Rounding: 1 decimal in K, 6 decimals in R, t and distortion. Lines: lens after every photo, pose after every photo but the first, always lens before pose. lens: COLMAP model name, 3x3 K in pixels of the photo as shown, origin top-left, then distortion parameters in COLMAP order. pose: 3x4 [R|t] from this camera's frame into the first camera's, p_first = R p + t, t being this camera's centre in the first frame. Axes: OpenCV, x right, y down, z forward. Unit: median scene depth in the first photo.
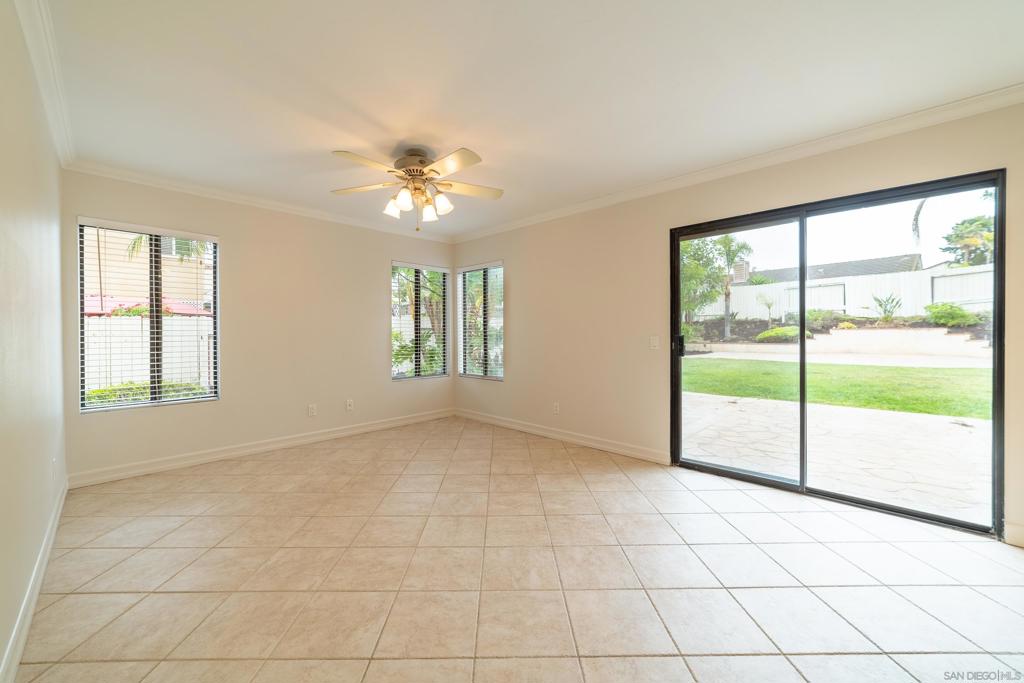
lens RADIAL K [[396.1, 0, 504.7], [0, 396.1, 336.8], [0, 0, 1]] dist [-0.020693, 0.008216]
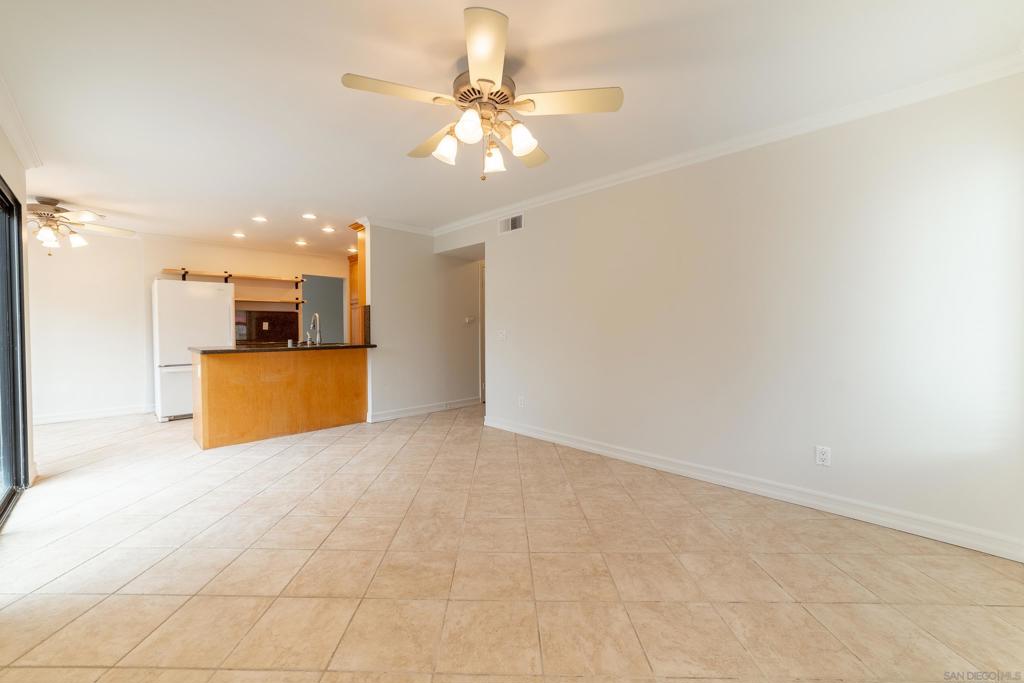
lens RADIAL K [[396.1, 0, 504.7], [0, 396.1, 336.8], [0, 0, 1]] dist [-0.020693, 0.008216]
pose [[-0.999975, 0.007074, -0.000122, -0.238750], [0.007067, 0.999513, 0.030392, -0.013135], [0.000337, 0.030390, -0.999538, 1.582531]]
